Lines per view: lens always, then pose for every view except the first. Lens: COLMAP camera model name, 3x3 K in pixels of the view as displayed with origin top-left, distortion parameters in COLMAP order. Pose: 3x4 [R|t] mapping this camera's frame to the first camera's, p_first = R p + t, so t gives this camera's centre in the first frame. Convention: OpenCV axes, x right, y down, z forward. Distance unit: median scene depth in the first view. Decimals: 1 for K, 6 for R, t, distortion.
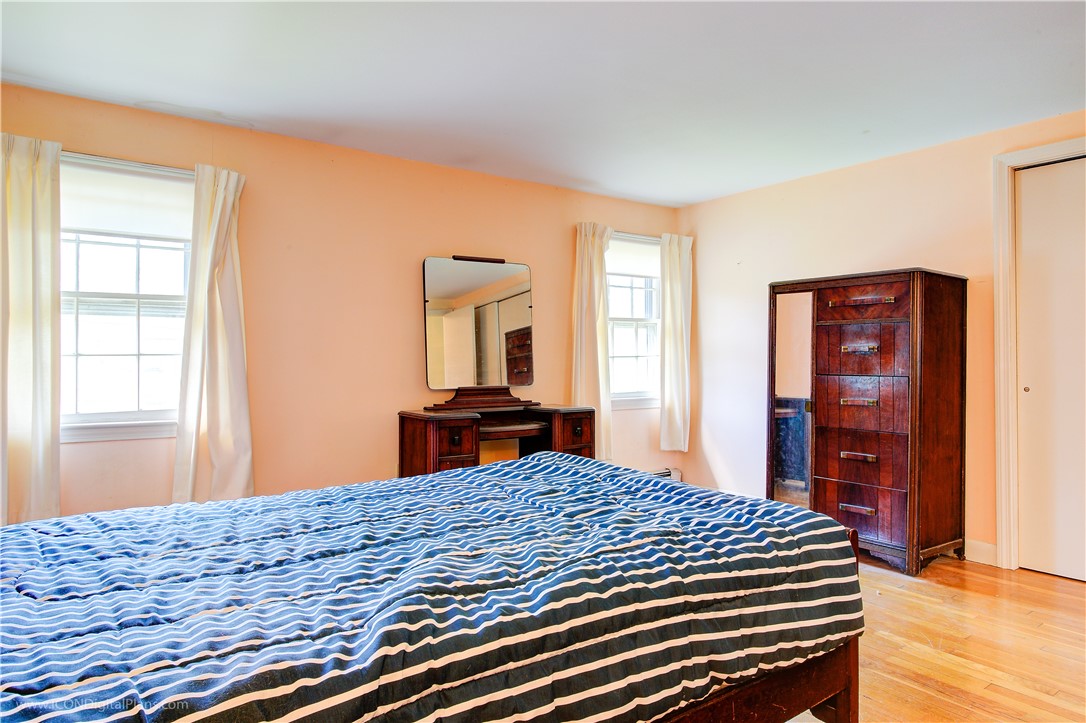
lens RADIAL K [[671.0, 0, 543.0], [0, 671.0, 361.5], [0, 0, 1]] dist [-0.003181, -0.000200]
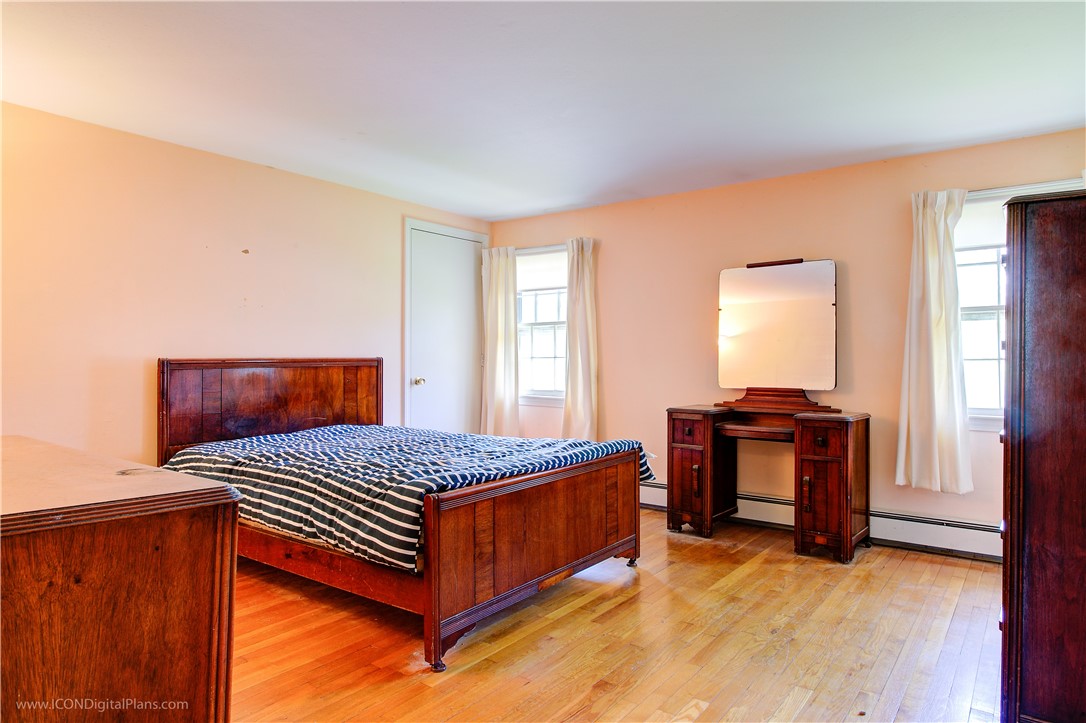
lens RADIAL K [[658.0, 0, 543.0], [0, 658.0, 361.5], [0, 0, 1]] dist [-0.004332, -0.001370]
pose [[0.296407, 0.004382, -0.955052, 0.865292], [-0.007903, 0.999966, 0.002135, -0.002559], [0.955029, 0.006915, 0.296432, 0.423312]]
